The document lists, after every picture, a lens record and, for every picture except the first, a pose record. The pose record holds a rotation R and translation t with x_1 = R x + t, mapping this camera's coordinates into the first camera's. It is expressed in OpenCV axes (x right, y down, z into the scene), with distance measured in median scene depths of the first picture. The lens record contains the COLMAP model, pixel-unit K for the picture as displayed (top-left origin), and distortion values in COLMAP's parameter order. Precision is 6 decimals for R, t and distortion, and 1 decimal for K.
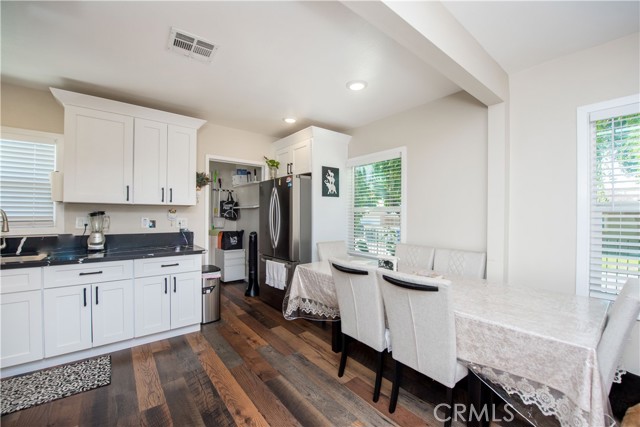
lens RADIAL K [[256.2, 0, 320.0], [0, 256.2, 213.5], [0, 0, 1]] dist [-0.015992, -0.000281]
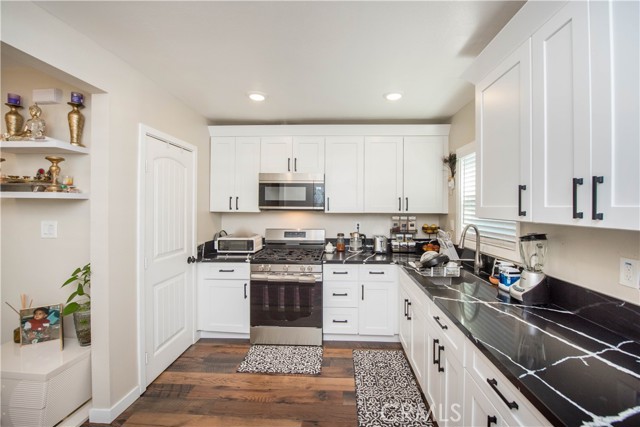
lens RADIAL K [[262.0, 0, 330.1], [0, 262.0, 208.4], [0, 0, 1]] dist [-0.021814, -0.000378]
pose [[-0.657400, -0.008831, -0.753490, -0.125993], [-0.008983, 0.999952, -0.003882, -0.050700], [0.753488, 0.004216, -0.657448, 0.904863]]
